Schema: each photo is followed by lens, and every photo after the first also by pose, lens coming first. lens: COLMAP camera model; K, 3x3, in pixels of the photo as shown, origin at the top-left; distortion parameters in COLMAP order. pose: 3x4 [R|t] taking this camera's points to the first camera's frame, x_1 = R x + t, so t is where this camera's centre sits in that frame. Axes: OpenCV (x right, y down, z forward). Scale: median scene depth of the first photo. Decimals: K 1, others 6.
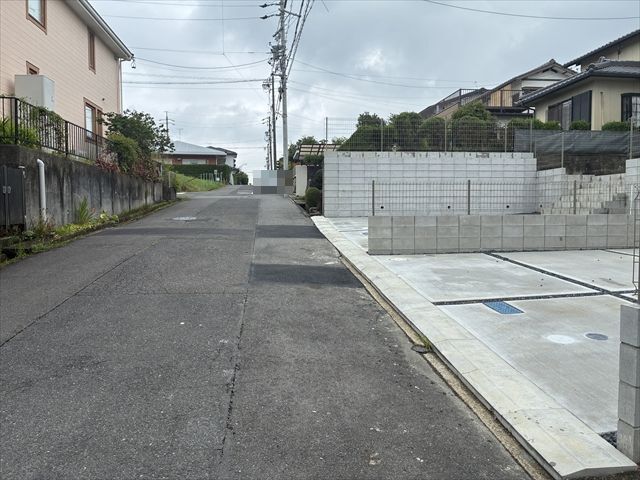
lens RADIAL K [[481.2, 0, 318.0], [0, 481.2, 230.8], [0, 0, 1]] dist [0.035724, -0.035262]
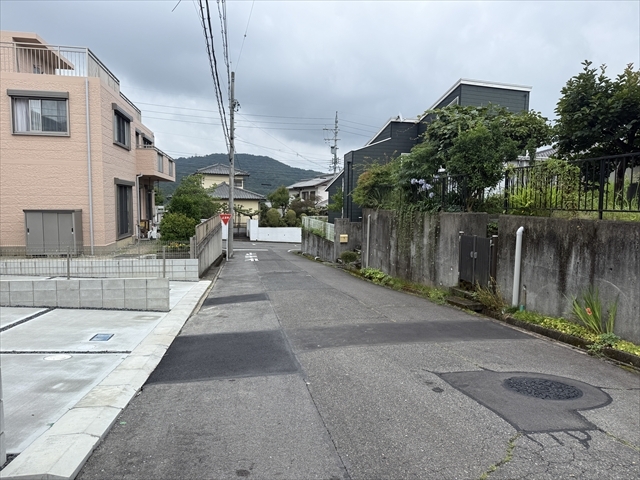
lens RADIAL K [[447.2, 0, 318.6], [0, 447.2, 249.5], [0, 0, 1]] dist [0.083076, -0.101057]
pose [[-0.997600, 0.000164, -0.069245, -0.102270], [-0.010076, 0.989009, 0.147510, -0.146057], [0.068508, 0.147854, -0.986634, 1.174251]]
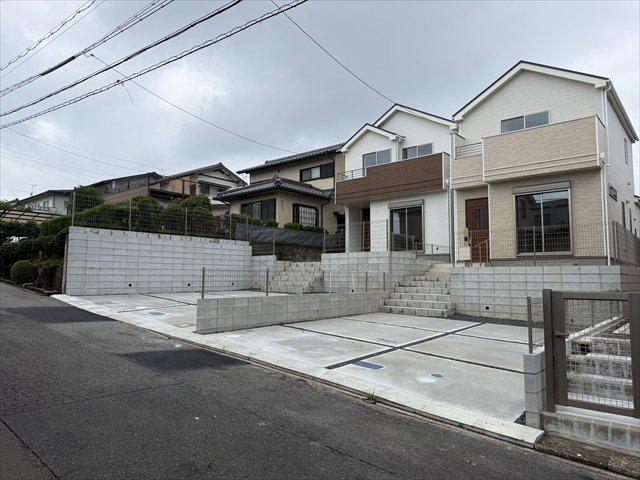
lens RADIAL K [[447.2, 0, 315.7], [0, 447.2, 235.6], [0, 0, 1]] dist [0.083076, -0.101057]
pose [[0.730220, 0.073858, 0.679208, -0.239791], [0.020985, 0.991246, -0.130350, -0.019862], [-0.682890, 0.109437, 0.722278, 0.024630]]
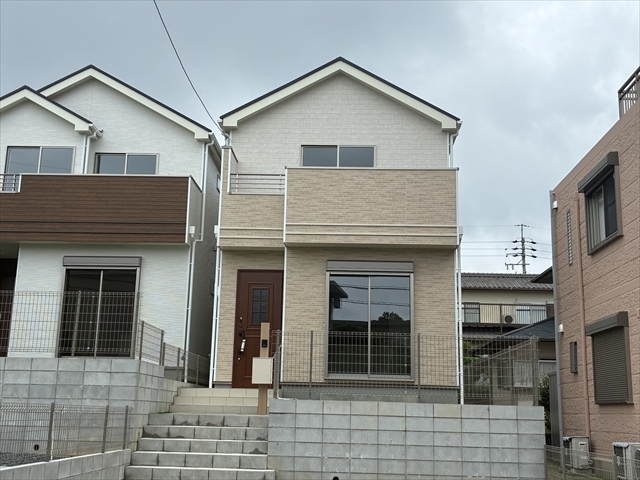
lens RADIAL K [[802.5, 0, 317.8], [0, 802.5, 223.9], [0, 0, 1]] dist [0.033885, 0.000000]
pose [[0.140842, 0.234123, 0.961951, -0.262754], [0.017859, 0.970877, -0.238910, -0.044529], [-0.989871, 0.050828, 0.132559, 0.316516]]
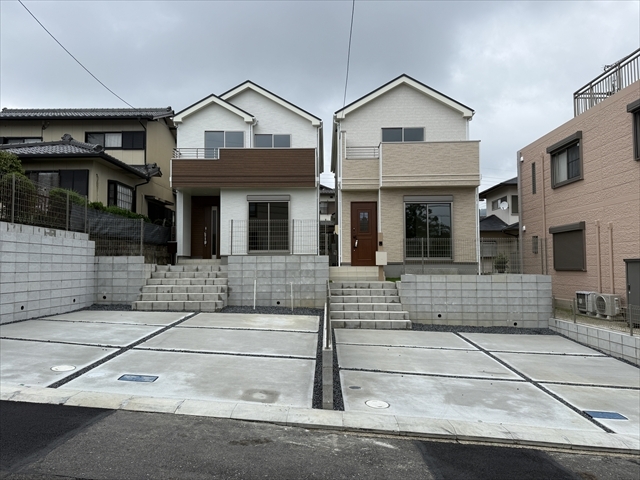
lens RADIAL K [[447.2, 0, 318.1], [0, 447.2, 242.7], [0, 0, 1]] dist [0.083076, -0.101057]
pose [[0.120002, 0.057898, 0.991084, -0.303811], [0.044910, 0.996959, -0.063679, -0.080707], [-0.991757, 0.052151, 0.117037, 0.531513]]
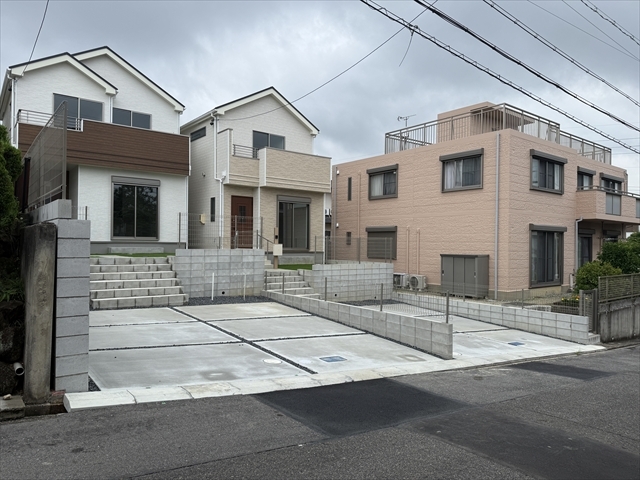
lens RADIAL K [[447.2, 0, 315.5], [0, 447.2, 244.6], [0, 0, 1]] dist [0.083076, -0.101057]
pose [[-0.525517, -0.004981, 0.850769, -0.346447], [0.024769, 0.999469, 0.021151, -0.136385], [-0.850423, 0.032188, -0.525115, 1.018848]]
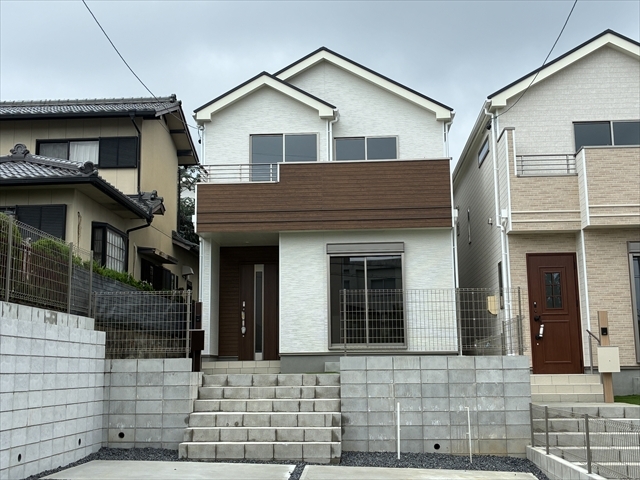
lens RADIAL K [[802.5, 0, 311.6], [0, 802.5, 228.0], [0, 0, 1]] dist [0.033885, 0.000000]
pose [[0.168789, 0.175282, 0.969942, -0.311663], [0.049322, 0.981326, -0.185922, -0.095312], [-0.984417, 0.079221, 0.156991, 0.687007]]
